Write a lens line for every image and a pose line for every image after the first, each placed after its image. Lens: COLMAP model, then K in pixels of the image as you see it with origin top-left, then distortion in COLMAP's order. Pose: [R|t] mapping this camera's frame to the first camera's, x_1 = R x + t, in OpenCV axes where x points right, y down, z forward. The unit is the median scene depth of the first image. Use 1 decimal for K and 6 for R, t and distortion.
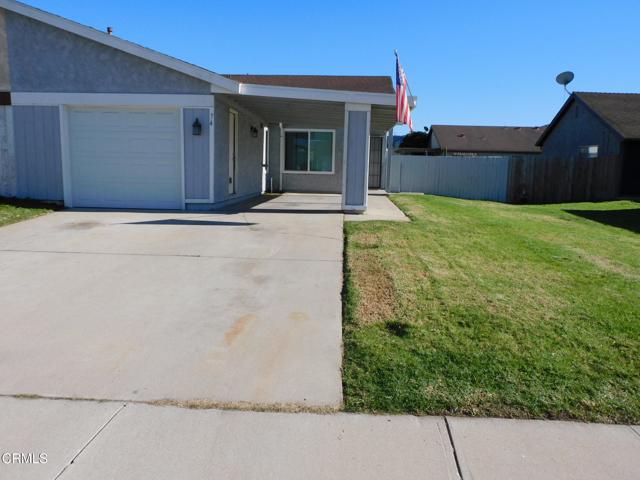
lens RADIAL K [[516.6, 0, 320.5], [0, 516.6, 234.1], [0, 0, 1]] dist [-0.001952, -0.007654]
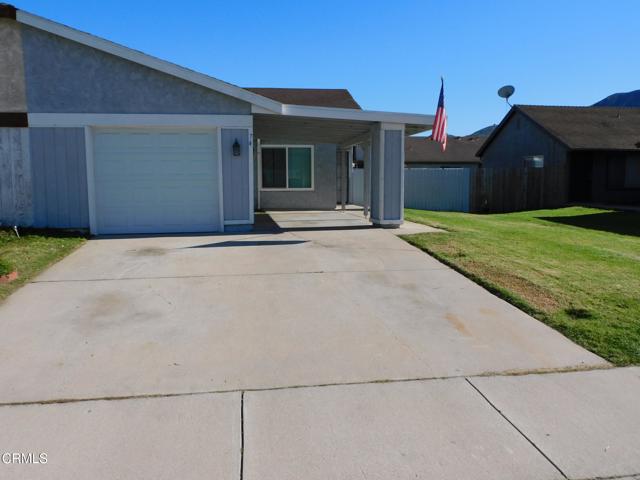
lens RADIAL K [[569.7, 0, 321.0], [0, 569.7, 244.8], [0, 0, 1]] dist [-0.010698, -0.001871]
pose [[0.978343, -0.050615, 0.200705, -0.302214], [0.054072, 0.998468, -0.011775, 0.000118], [-0.199801, 0.022372, 0.979581, -0.093168]]
